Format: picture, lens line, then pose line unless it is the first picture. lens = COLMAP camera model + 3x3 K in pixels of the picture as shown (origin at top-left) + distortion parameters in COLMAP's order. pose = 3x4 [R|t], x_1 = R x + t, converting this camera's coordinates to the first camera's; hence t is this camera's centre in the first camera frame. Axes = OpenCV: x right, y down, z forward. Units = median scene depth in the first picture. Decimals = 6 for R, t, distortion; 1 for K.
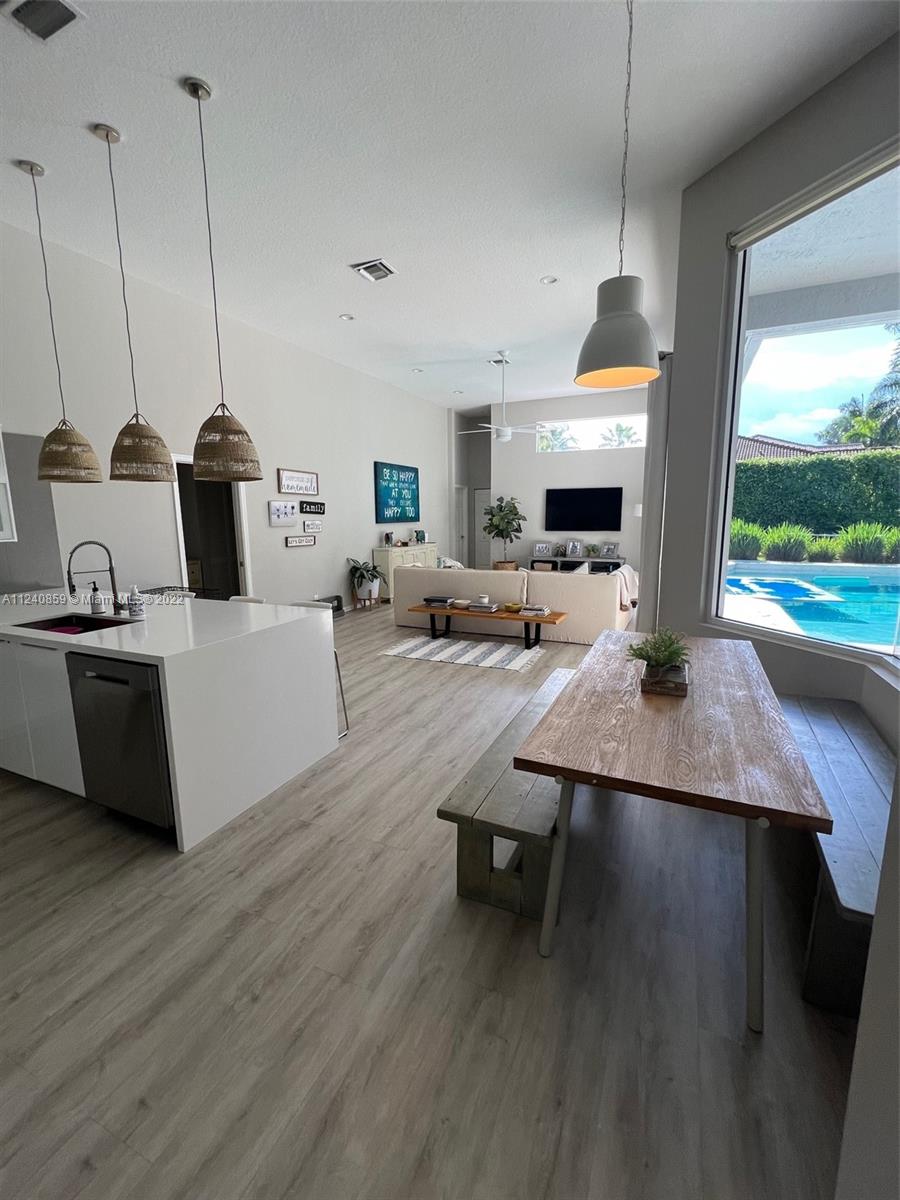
lens RADIAL K [[520.2, 0, 450.0], [0, 520.2, 600.0], [0, 0, 1]] dist [0.001556, 0.000072]
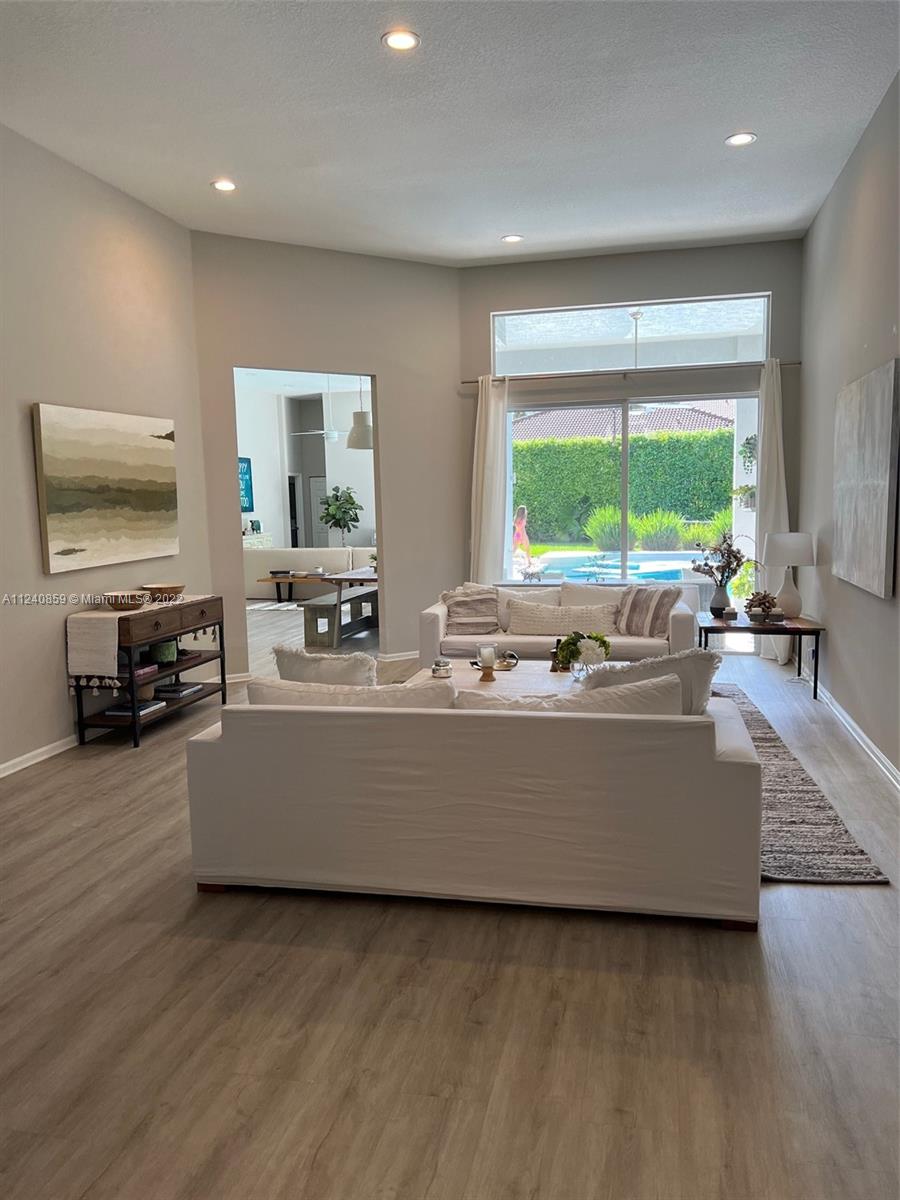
lens RADIAL K [[892.4, 0, 450.0], [0, 892.4, 600.0], [0, 0, 1]] dist [0.042919, -0.005362]
pose [[0.980793, -0.029923, 0.192744, -0.025003], [0.040023, 0.998010, -0.048721, 0.112108], [-0.190902, 0.055500, 0.980039, -0.714252]]
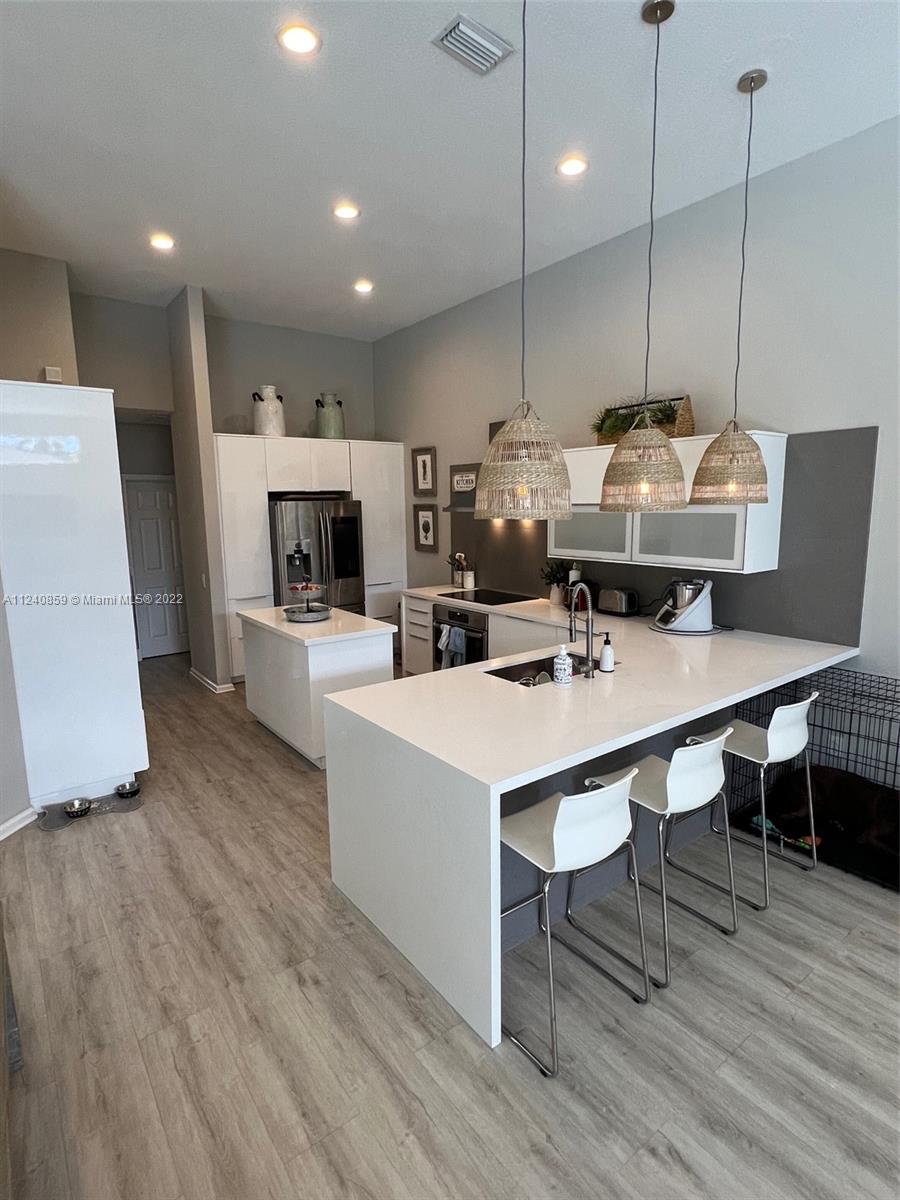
lens RADIAL K [[617.6, 0, 450.0], [0, 617.6, 600.0], [0, 0, 1]] dist [-0.000867, -0.000916]
pose [[-0.483975, 0.156409, -0.860990, 0.130655], [-0.121414, 0.962379, 0.243075, -0.142569], [0.866618, 0.222178, -0.446777, 0.590902]]
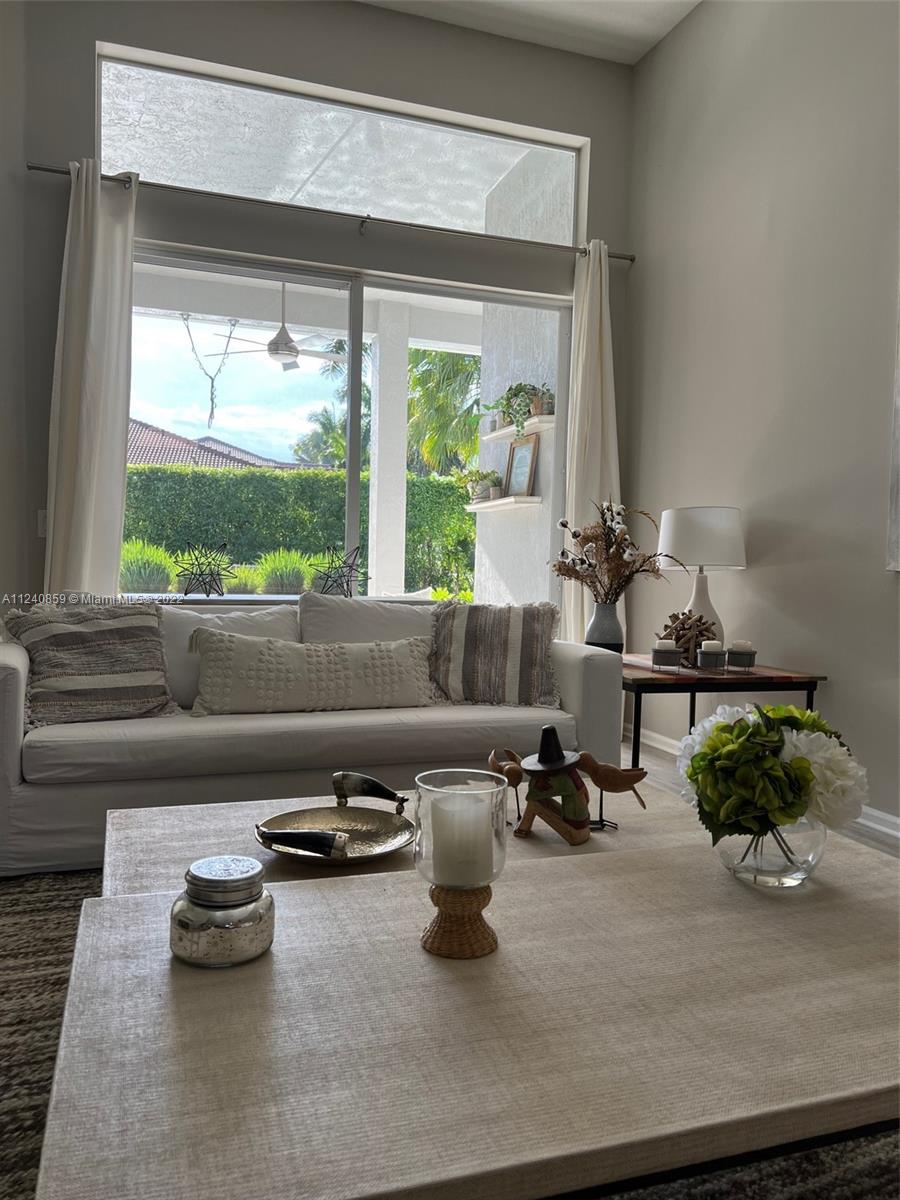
lens RADIAL K [[892.4, 0, 450.0], [0, 892.4, 600.0], [0, 0, 1]] dist [0.042919, -0.005362]
pose [[0.722467, -0.000737, 0.691405, 0.016053], [0.078842, 0.993564, -0.081325, 0.099416], [-0.686896, 0.113267, 0.717875, -0.274928]]
